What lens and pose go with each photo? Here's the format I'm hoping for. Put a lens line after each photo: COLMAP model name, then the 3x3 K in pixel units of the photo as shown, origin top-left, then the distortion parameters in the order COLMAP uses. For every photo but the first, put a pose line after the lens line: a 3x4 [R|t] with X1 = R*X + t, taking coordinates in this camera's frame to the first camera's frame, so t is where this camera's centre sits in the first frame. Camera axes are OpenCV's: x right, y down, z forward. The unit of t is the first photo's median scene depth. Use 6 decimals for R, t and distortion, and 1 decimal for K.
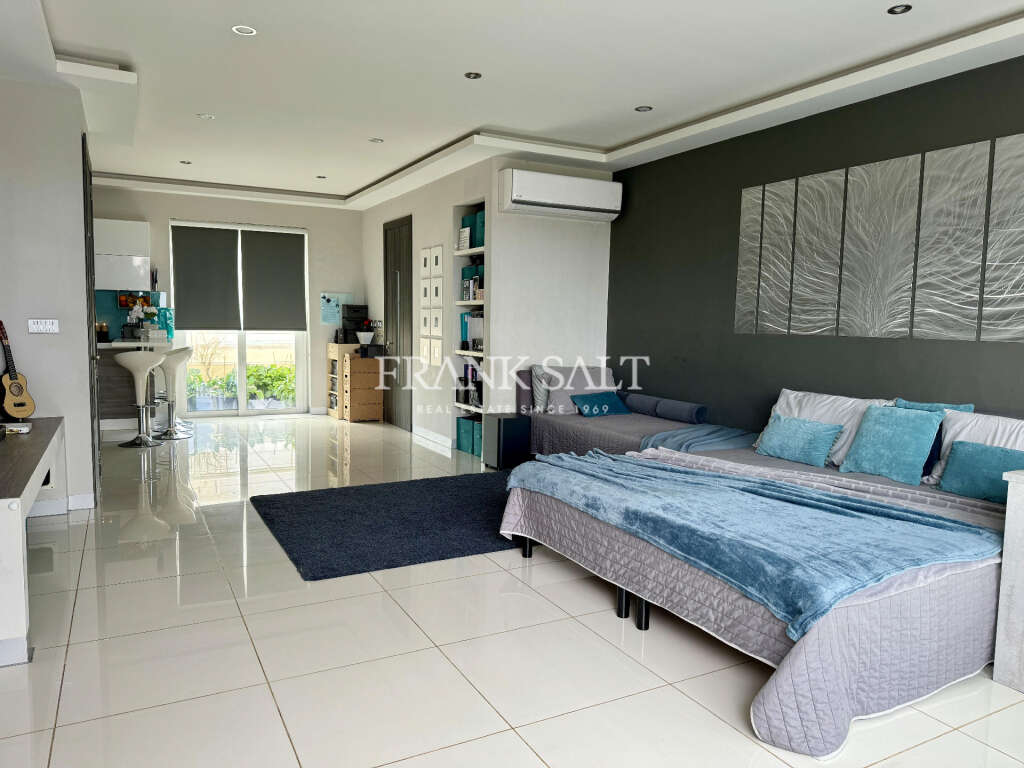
lens RADIAL K [[724.5, 0, 512.0], [0, 724.5, 384.0], [0, 0, 1]] dist [0.109626, 0.000045]
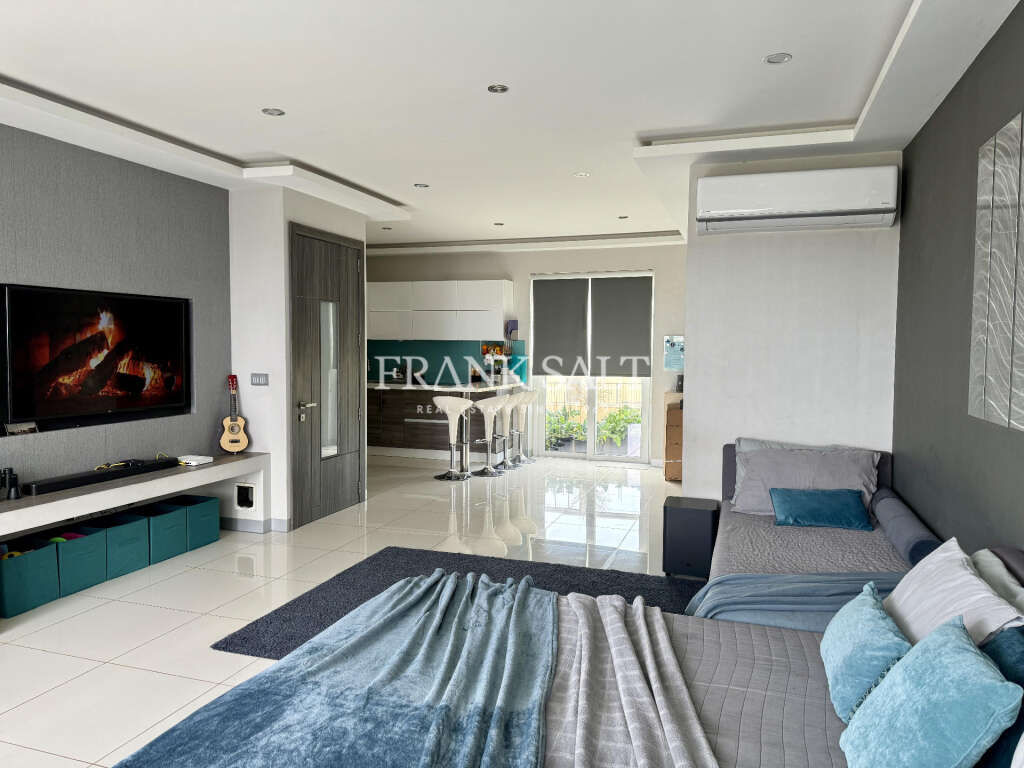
lens RADIAL K [[712.6, 0, 512.0], [0, 712.6, 384.0], [0, 0, 1]] dist [0.008180, -0.000225]
pose [[0.688328, 0.031671, -0.724708, 0.298138], [-0.061995, 0.997960, -0.015270, -0.043301], [0.722746, 0.055439, 0.688887, 0.267556]]
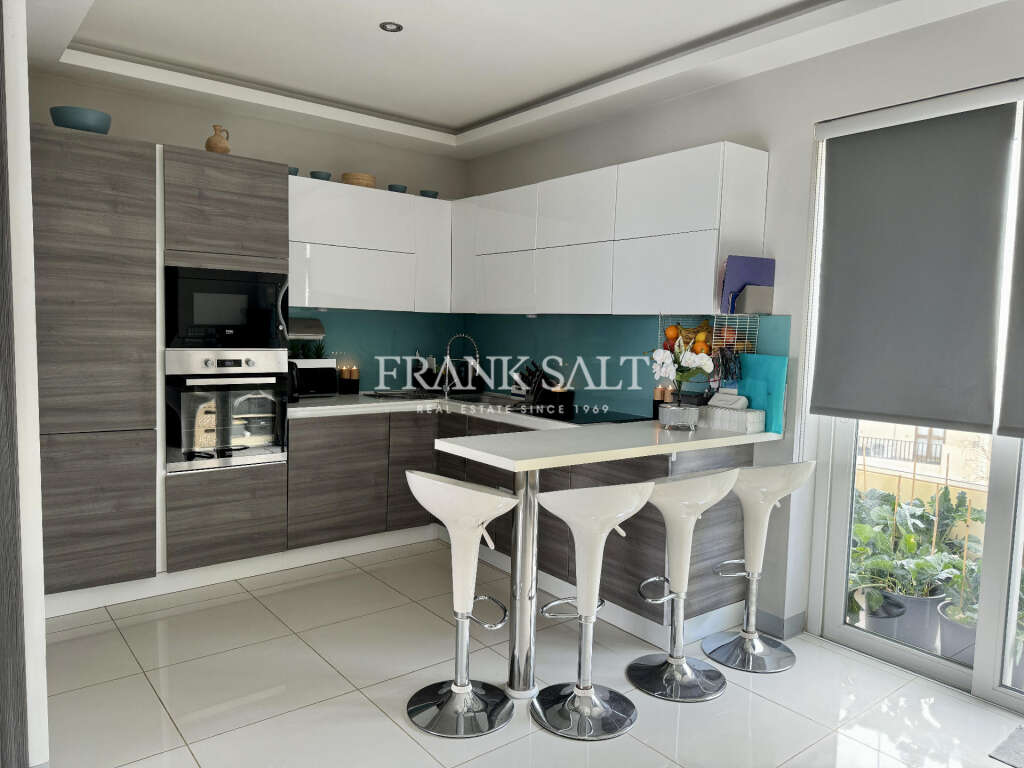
lens RADIAL K [[712.6, 0, 512.0], [0, 712.6, 384.0], [0, 0, 1]] dist [0.008180, -0.000225]
pose [[0.173726, 0.073828, -0.982023, -0.120285], [-0.111071, 0.992292, 0.054951, -0.094729], [0.978510, 0.099528, 0.180587, 0.811574]]
